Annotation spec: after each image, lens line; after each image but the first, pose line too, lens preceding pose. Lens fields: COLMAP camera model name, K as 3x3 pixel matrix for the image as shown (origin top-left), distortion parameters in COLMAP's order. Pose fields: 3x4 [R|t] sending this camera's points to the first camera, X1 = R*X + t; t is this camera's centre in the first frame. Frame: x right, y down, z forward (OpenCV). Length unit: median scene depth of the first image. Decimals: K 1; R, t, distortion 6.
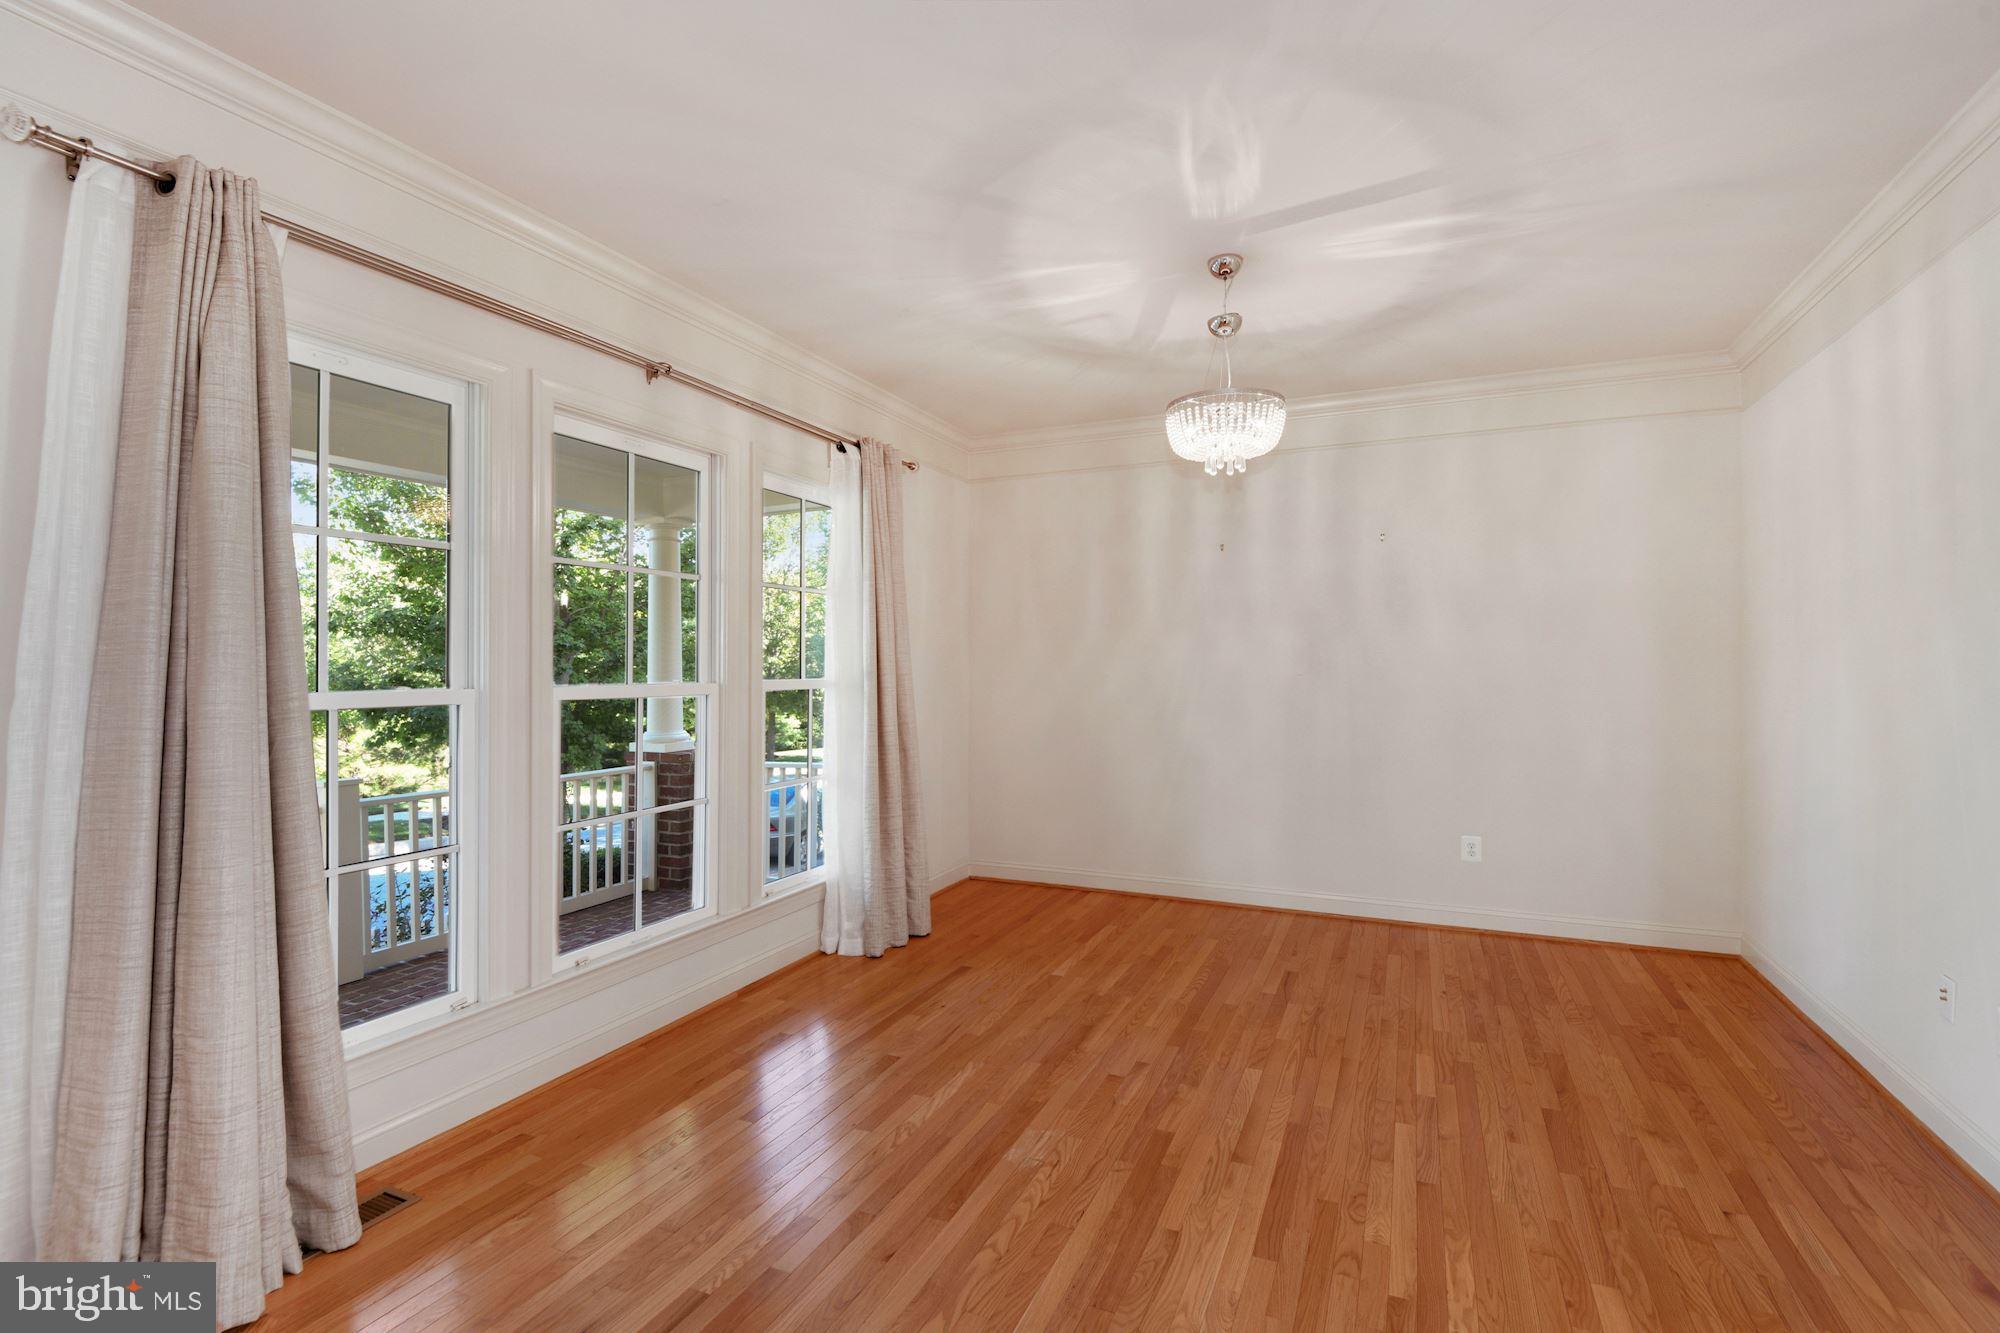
lens RADIAL K [[903.5, 0, 1004.3], [0, 903.5, 661.8], [0, 0, 1]] dist [0.026473, -0.018629]
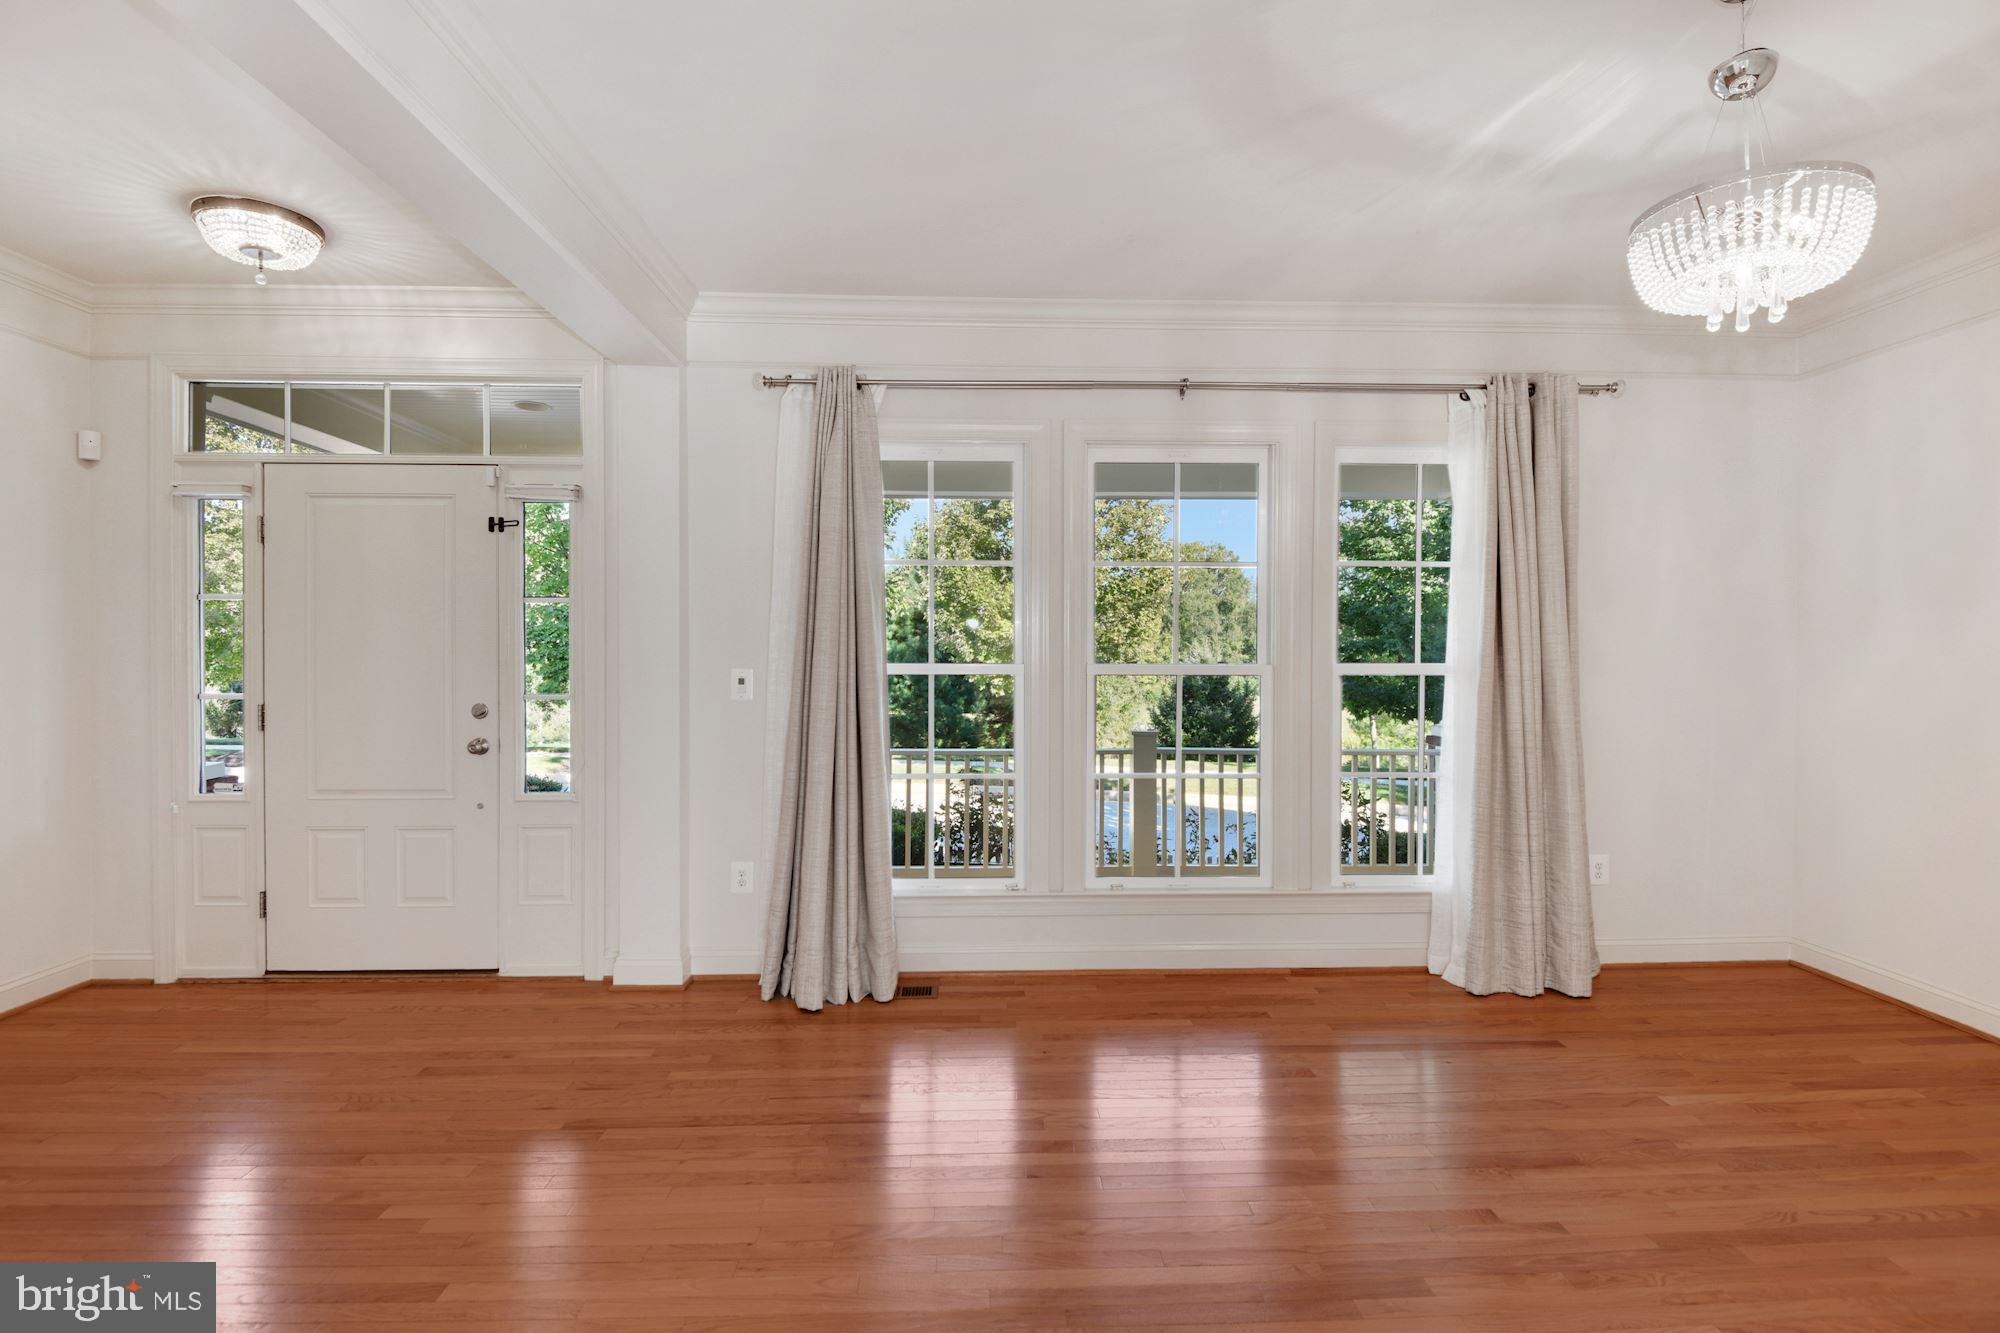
lens RADIAL K [[909.5, 0, 1005.8], [0, 909.5, 656.7], [0, 0, 1]] dist [0.021664, -0.020494]
pose [[0.453070, 0.012628, -0.891386, 0.426245], [0.001943, 0.999883, 0.015153, -0.003104], [0.891473, -0.008597, 0.452992, 0.231932]]
